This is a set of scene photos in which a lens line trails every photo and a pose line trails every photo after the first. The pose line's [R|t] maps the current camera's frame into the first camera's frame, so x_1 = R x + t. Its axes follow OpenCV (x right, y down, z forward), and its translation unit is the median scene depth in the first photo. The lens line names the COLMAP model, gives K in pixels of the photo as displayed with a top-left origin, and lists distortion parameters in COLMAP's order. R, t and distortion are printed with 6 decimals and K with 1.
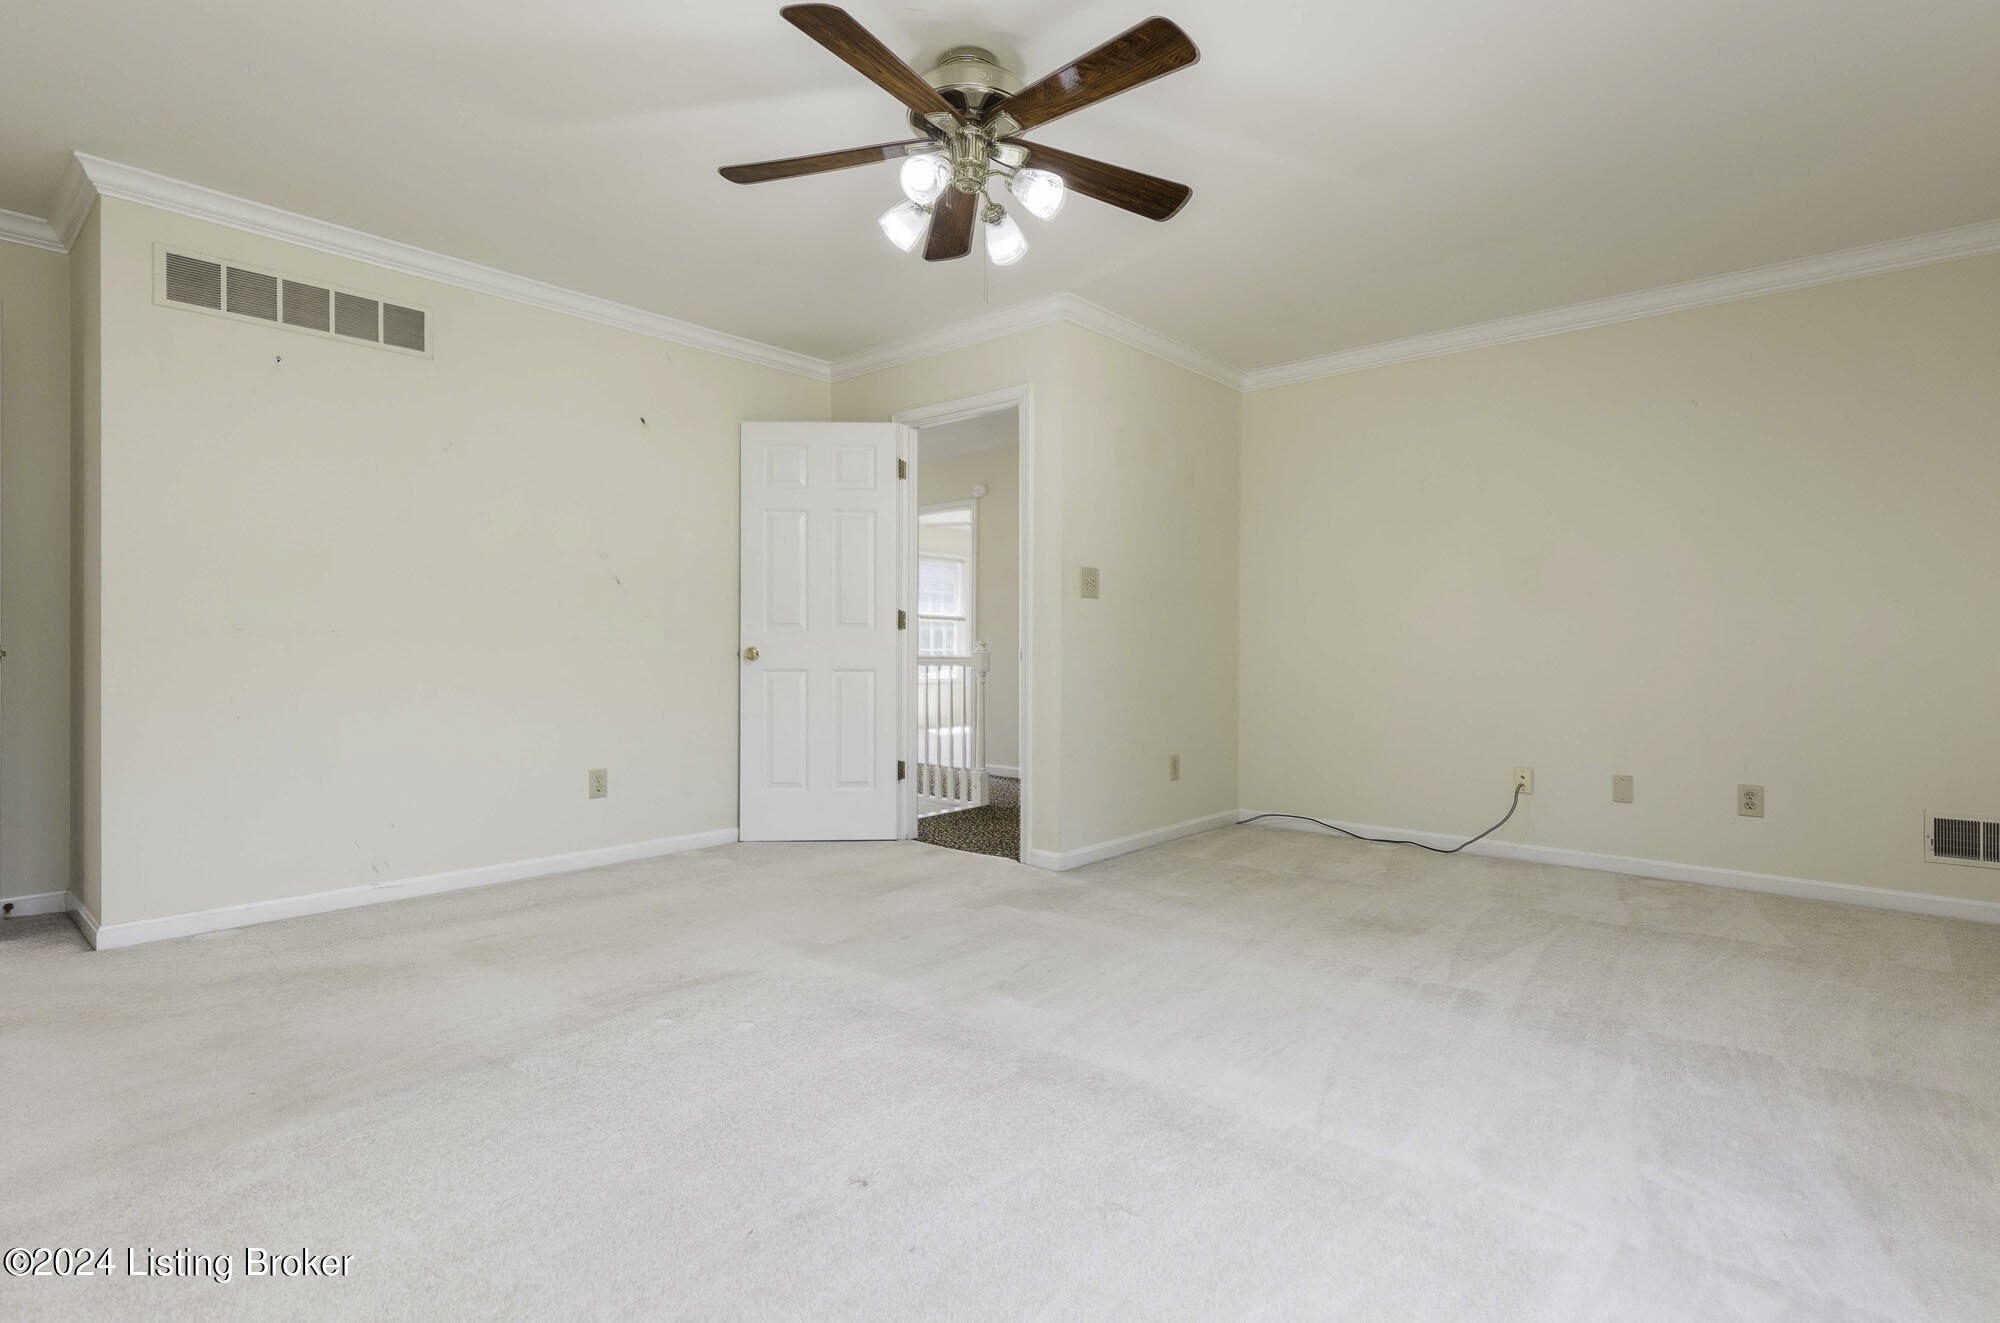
lens RADIAL K [[918.8, 0, 990.8], [0, 918.8, 654.5], [0, 0, 1]] dist [0.002275, 0.000207]
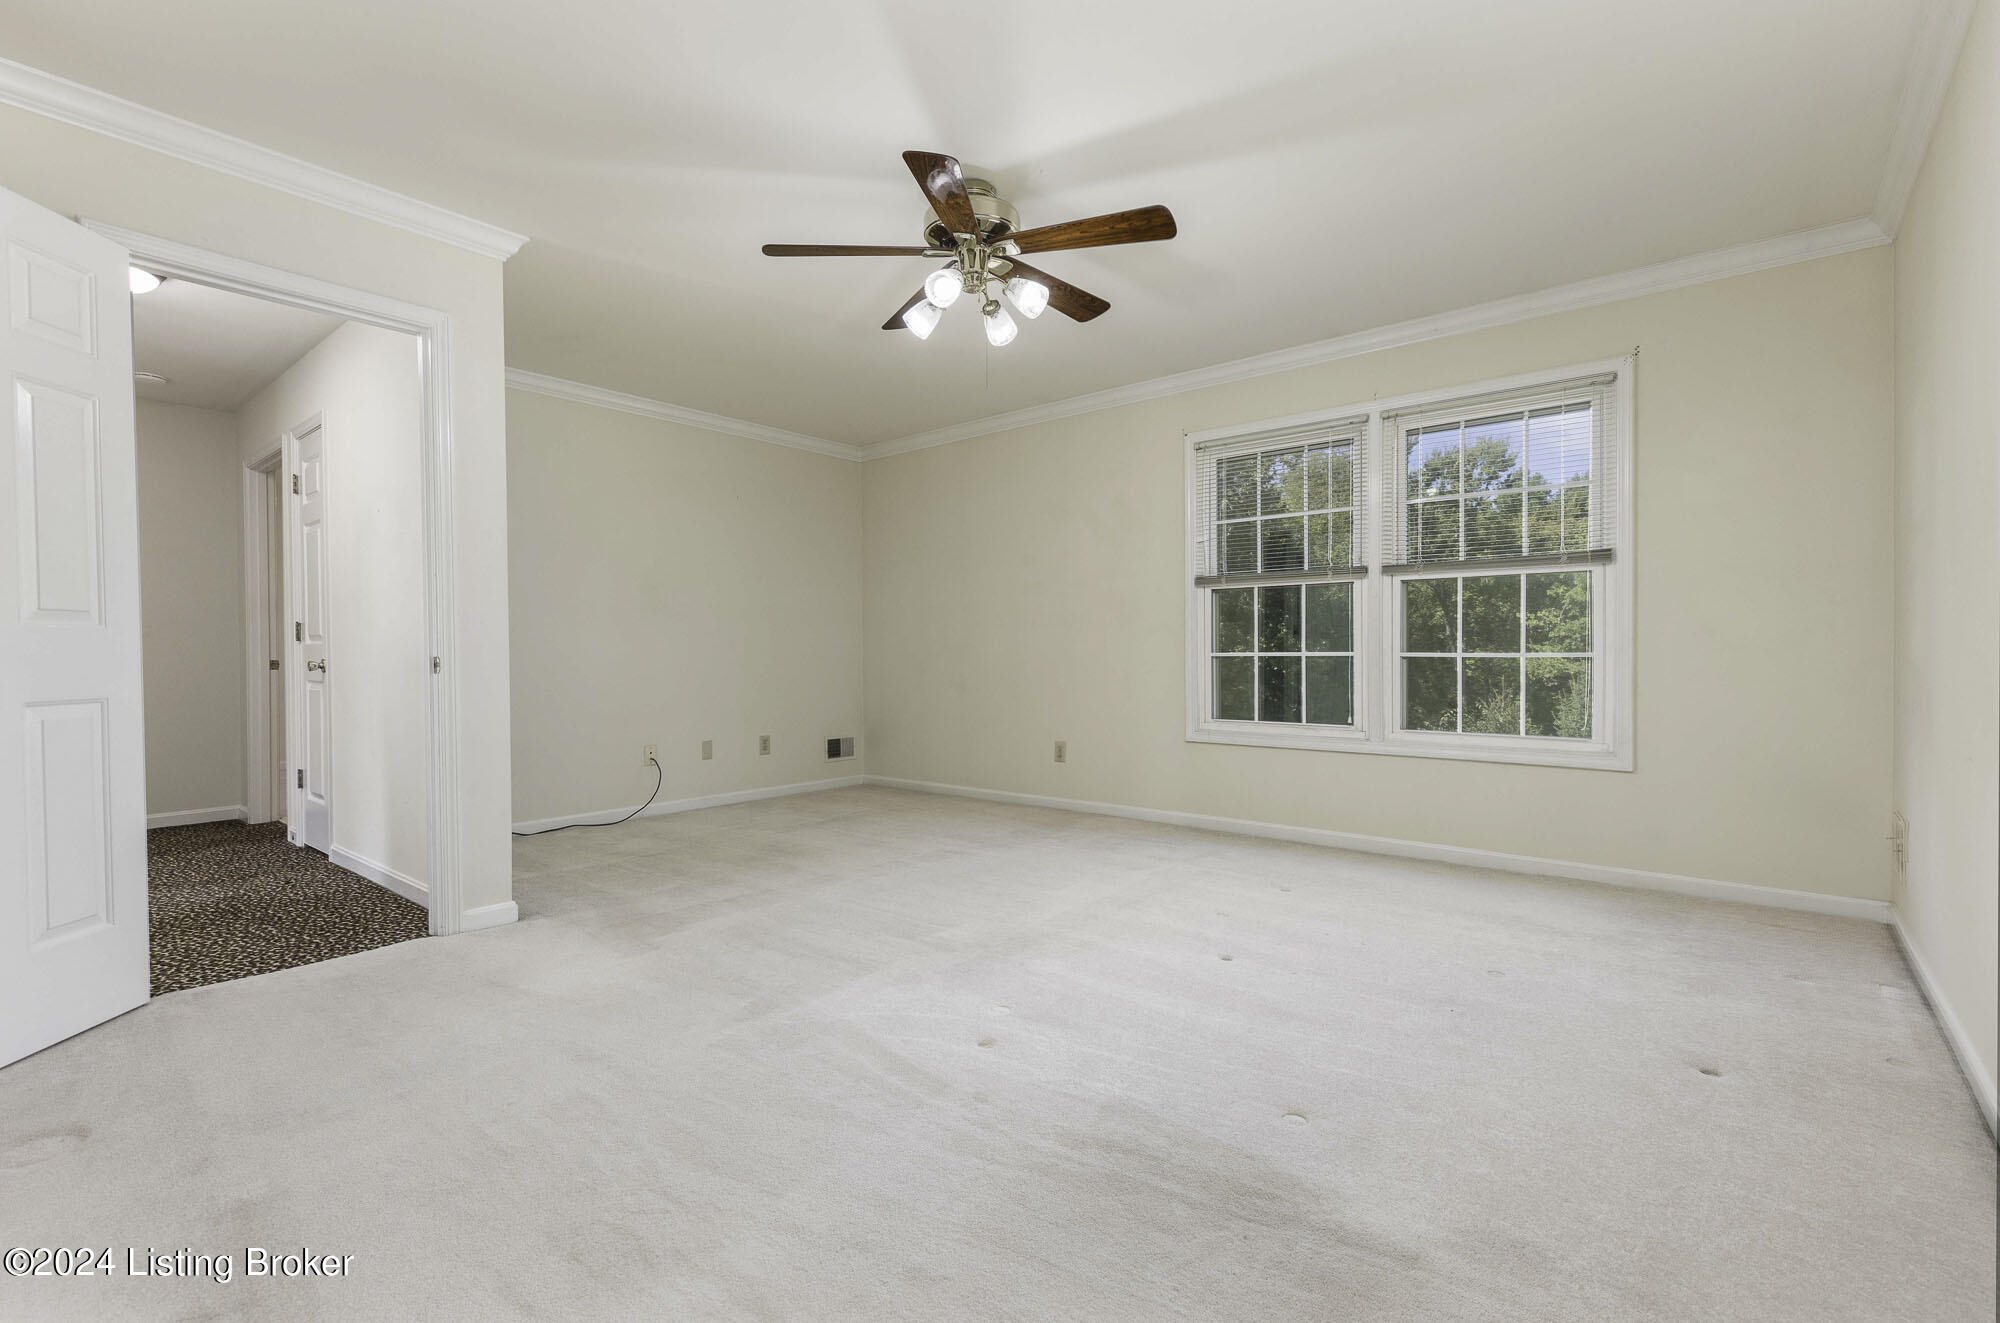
lens RADIAL K [[918.8, 0, 984.9], [0, 918.8, 658.3], [0, 0, 1]] dist [0.002275, 0.000207]
pose [[0.004744, -0.012910, 0.999905, -0.806468], [0.003803, 0.999910, 0.012892, -0.014731], [-0.999982, 0.003741, 0.004793, 0.600135]]
